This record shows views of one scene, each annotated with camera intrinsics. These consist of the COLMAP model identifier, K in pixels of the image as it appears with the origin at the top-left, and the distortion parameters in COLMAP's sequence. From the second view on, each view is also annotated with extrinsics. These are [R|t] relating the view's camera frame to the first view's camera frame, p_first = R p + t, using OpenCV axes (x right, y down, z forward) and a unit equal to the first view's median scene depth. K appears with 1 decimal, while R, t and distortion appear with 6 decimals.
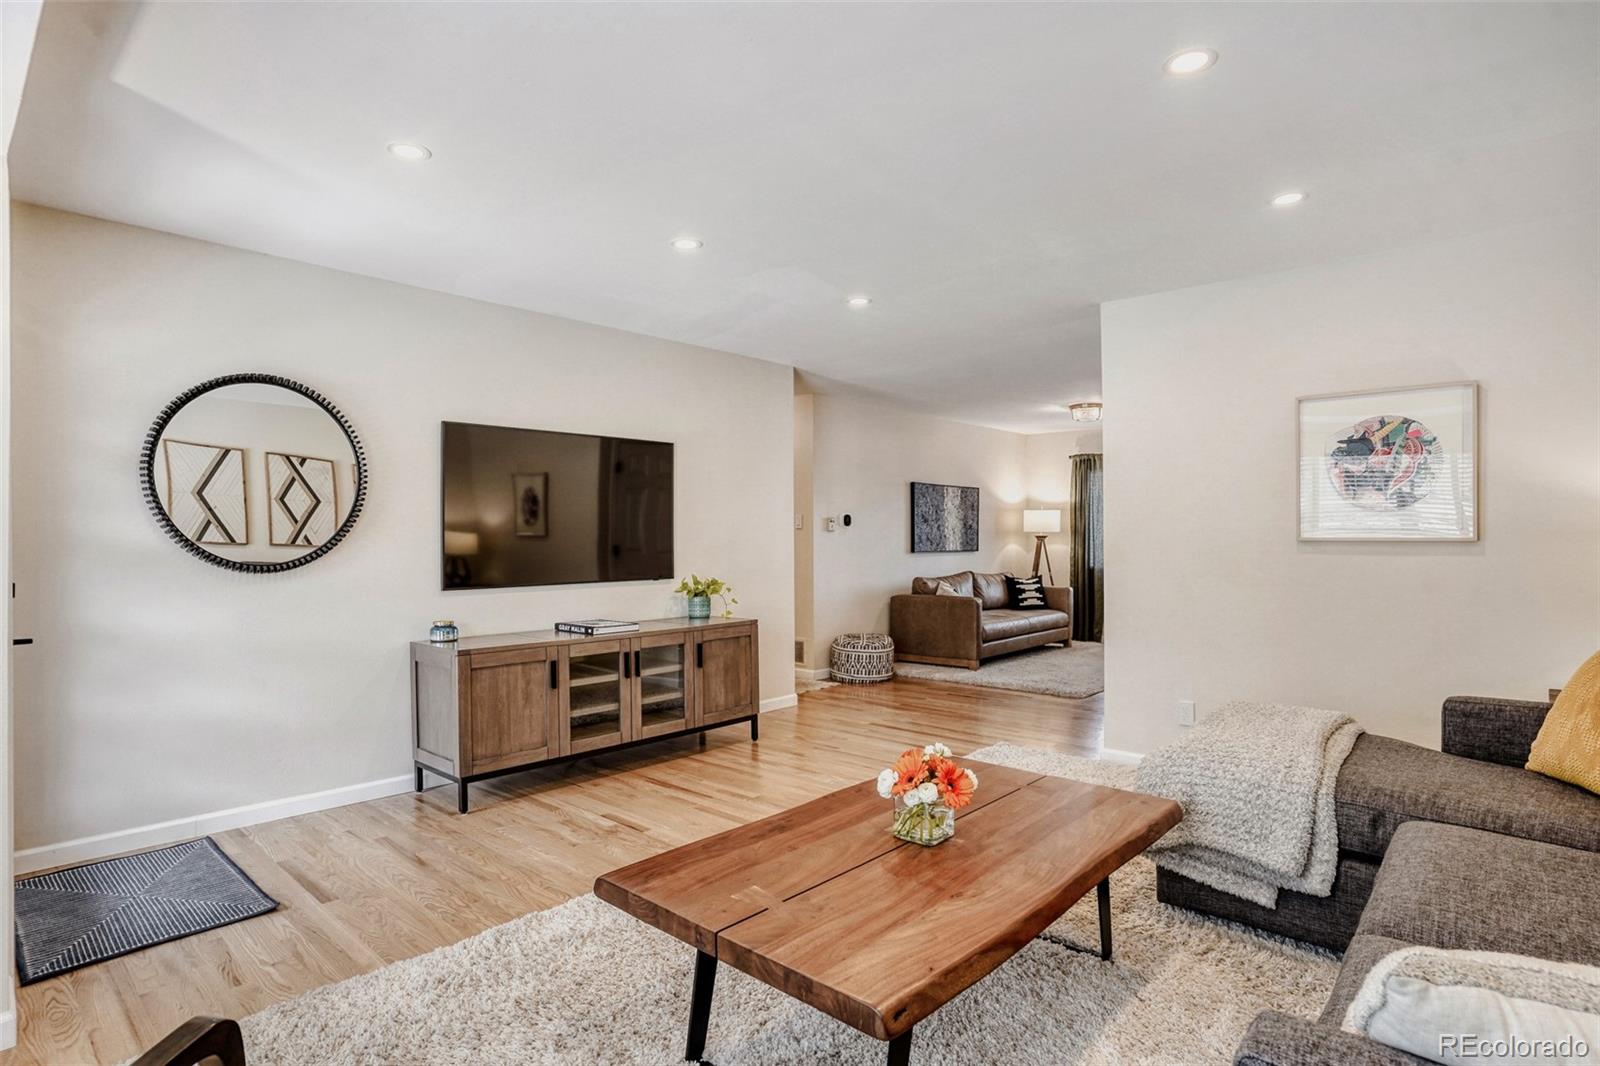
lens RADIAL K [[828.5, 0, 800.0], [0, 828.5, 540.0], [0, 0, 1]] dist [-0.039841, 0.007050]
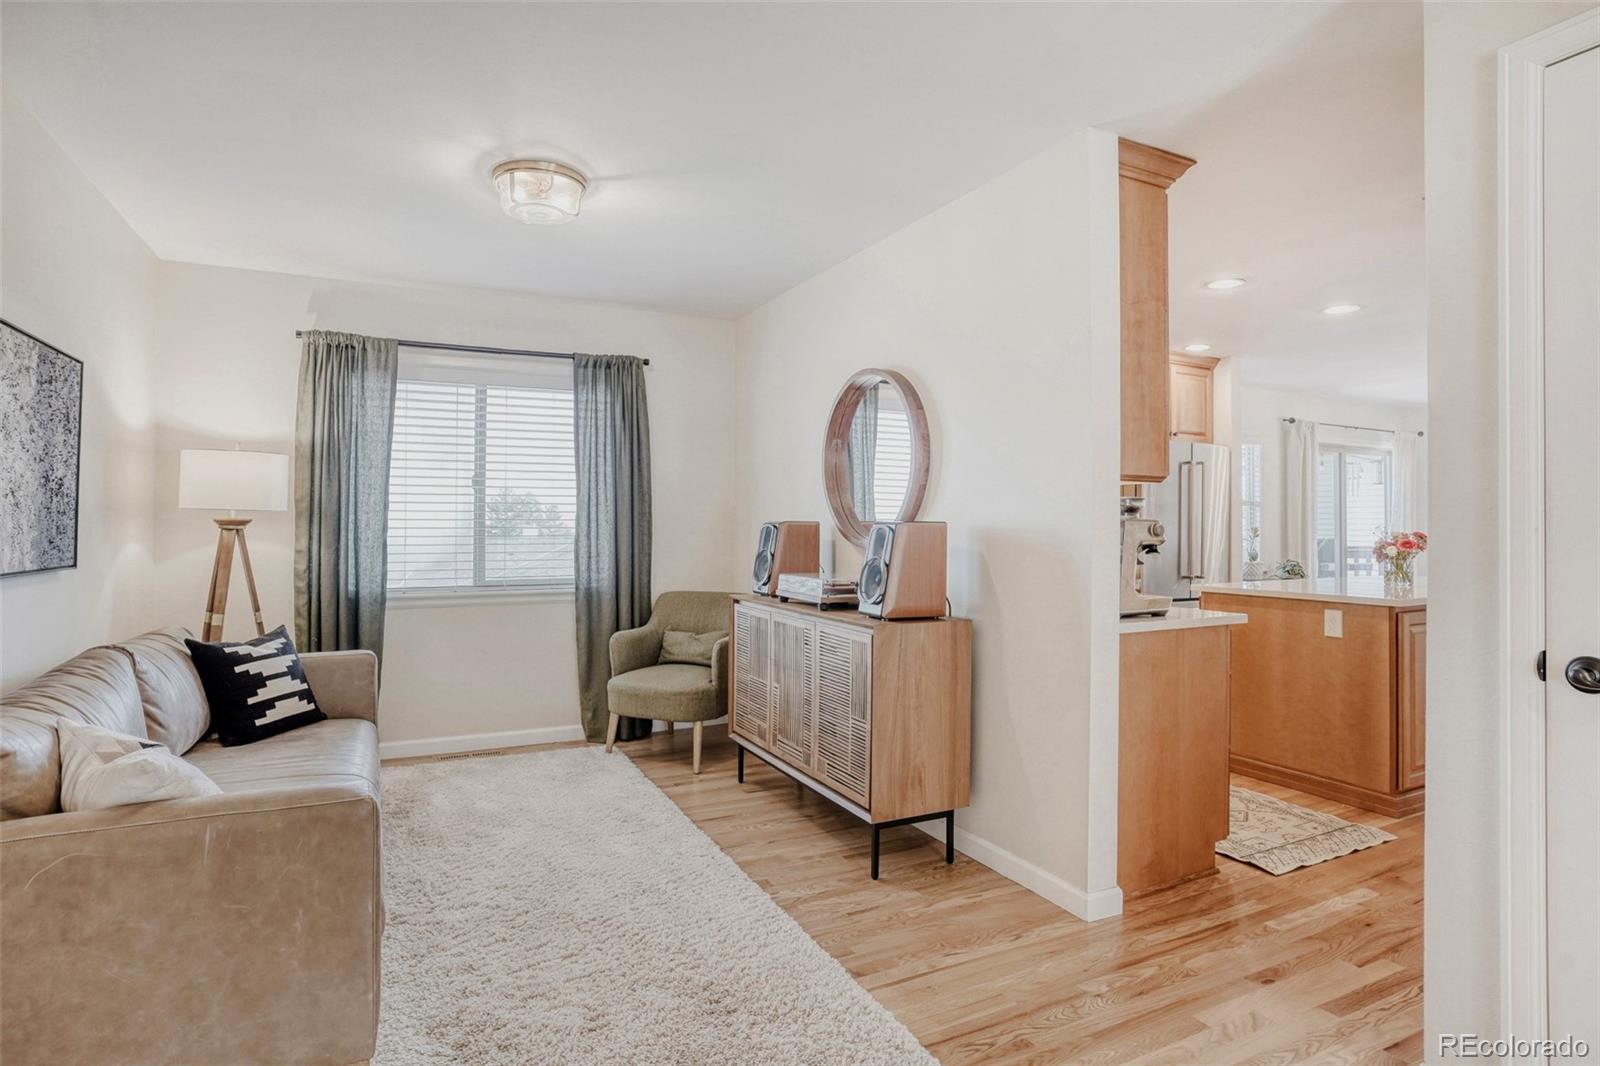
lens RADIAL K [[828.5, 0, 795.3], [0, 828.5, 517.0], [0, 0, 1]] dist [-0.039841, 0.007050]
pose [[0.371769, 0.015427, 0.928197, 0.037920], [-0.006364, 0.999881, -0.014070, -0.002581], [-0.928303, -0.000676, 0.371823, 0.647013]]
